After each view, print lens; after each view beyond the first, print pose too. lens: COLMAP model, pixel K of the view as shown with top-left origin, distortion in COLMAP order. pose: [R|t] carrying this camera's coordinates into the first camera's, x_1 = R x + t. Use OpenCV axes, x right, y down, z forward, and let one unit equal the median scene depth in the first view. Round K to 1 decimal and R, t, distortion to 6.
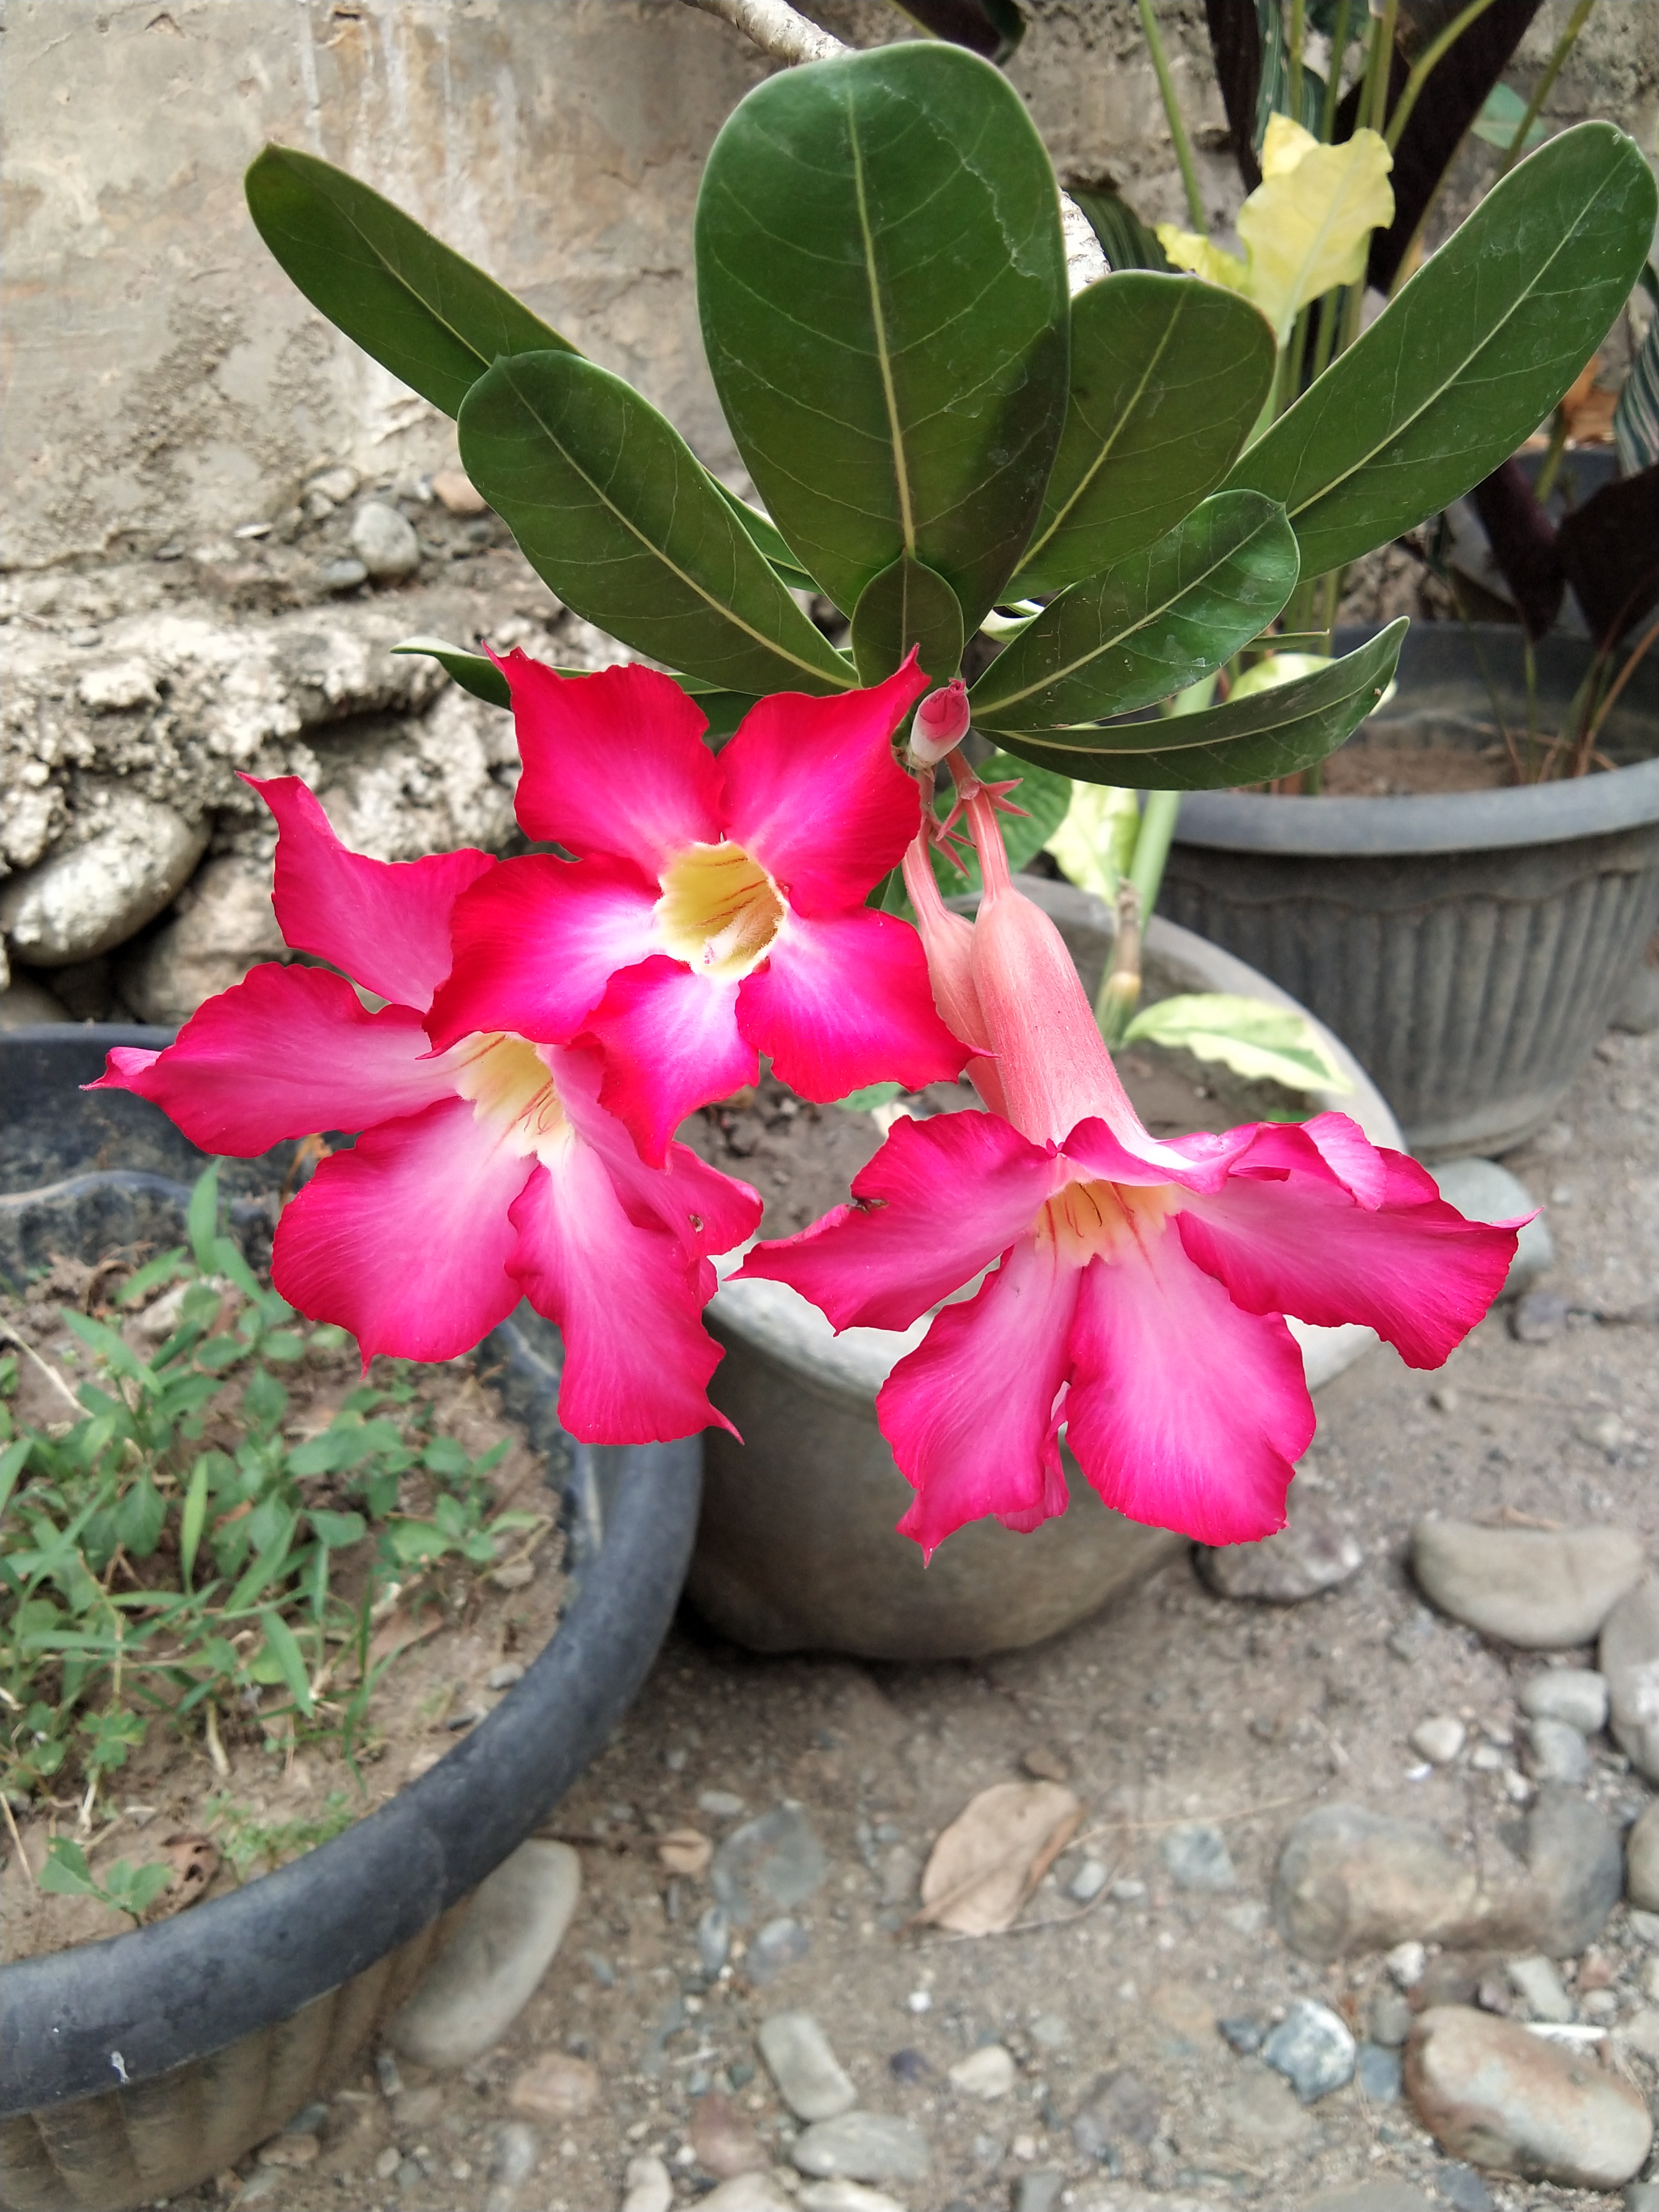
lens RADIAL K [[2008.7, 0, 829.5], [0, 2008.7, 1106.0], [0, 0, 1]] dist [0.127669, -0.337489]
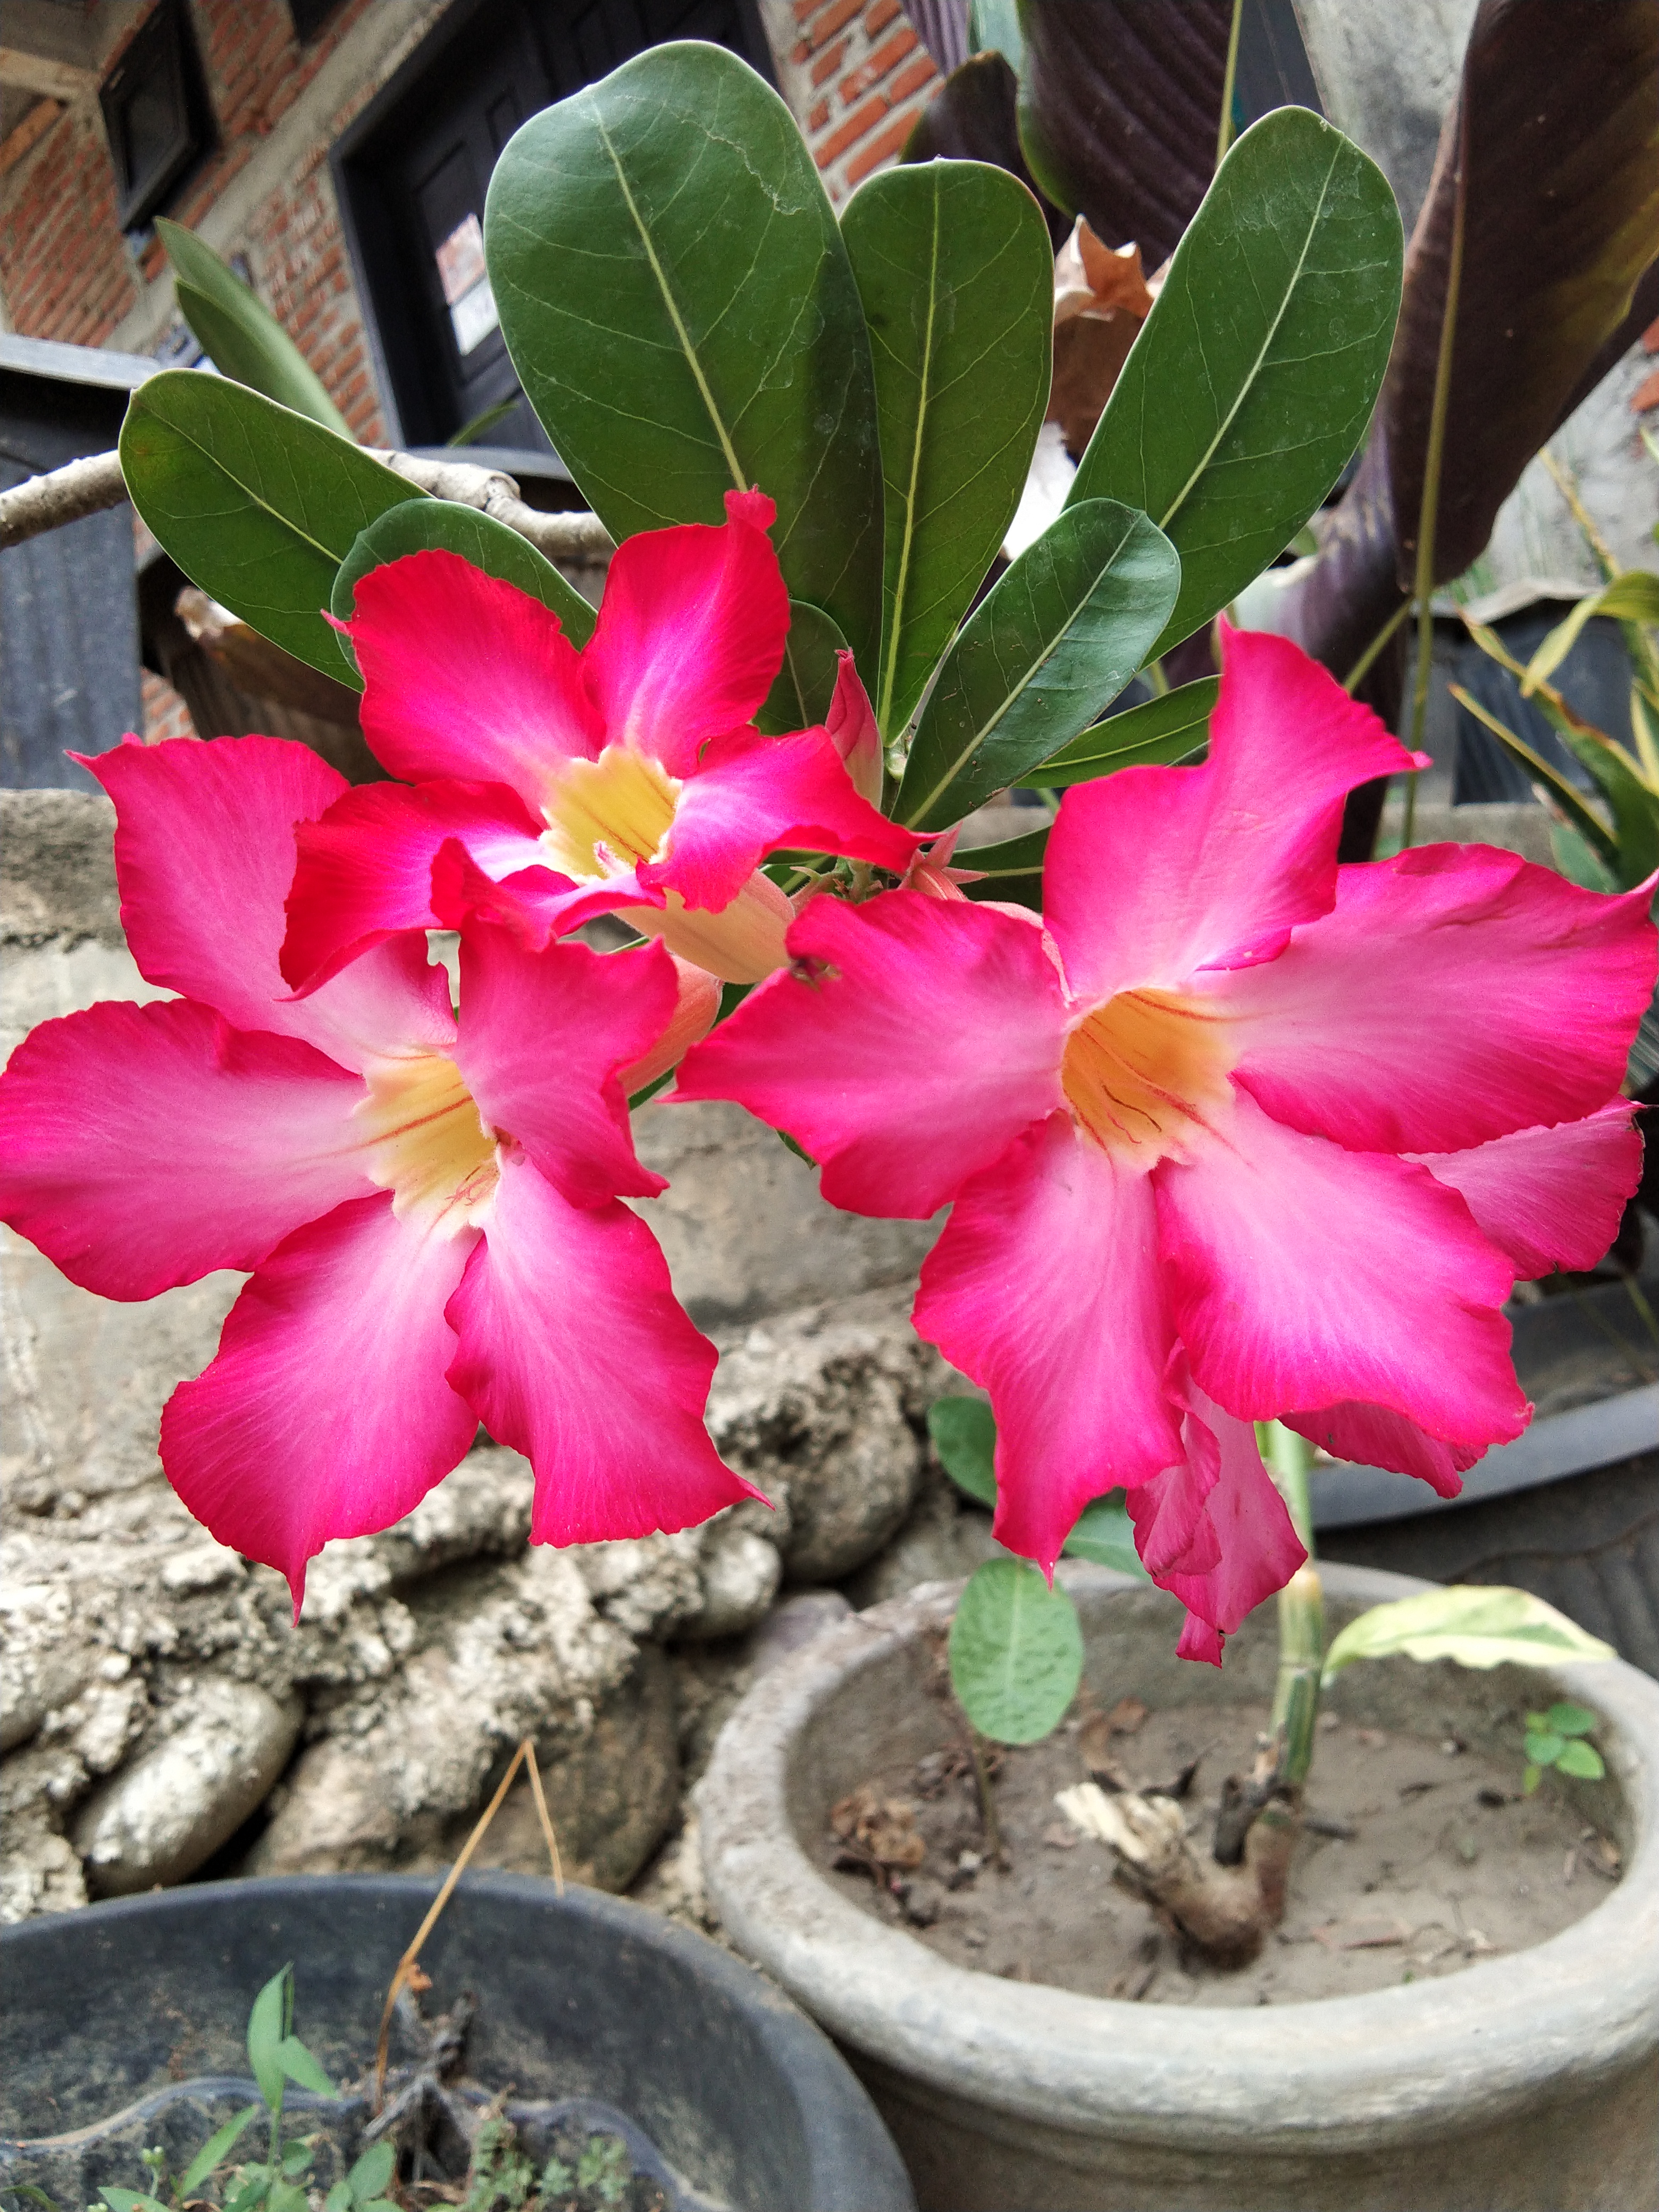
lens RADIAL K [[1958.9, 0, 829.5], [0, 1958.9, 1106.0], [0, 0, 1]] dist [0.074800, -0.182131]
pose [[0.973501, -0.227796, -0.020131, 0.010821], [0.177221, 0.807134, -0.563141, 0.198235], [0.144530, 0.544651, 0.826115, 0.143283]]
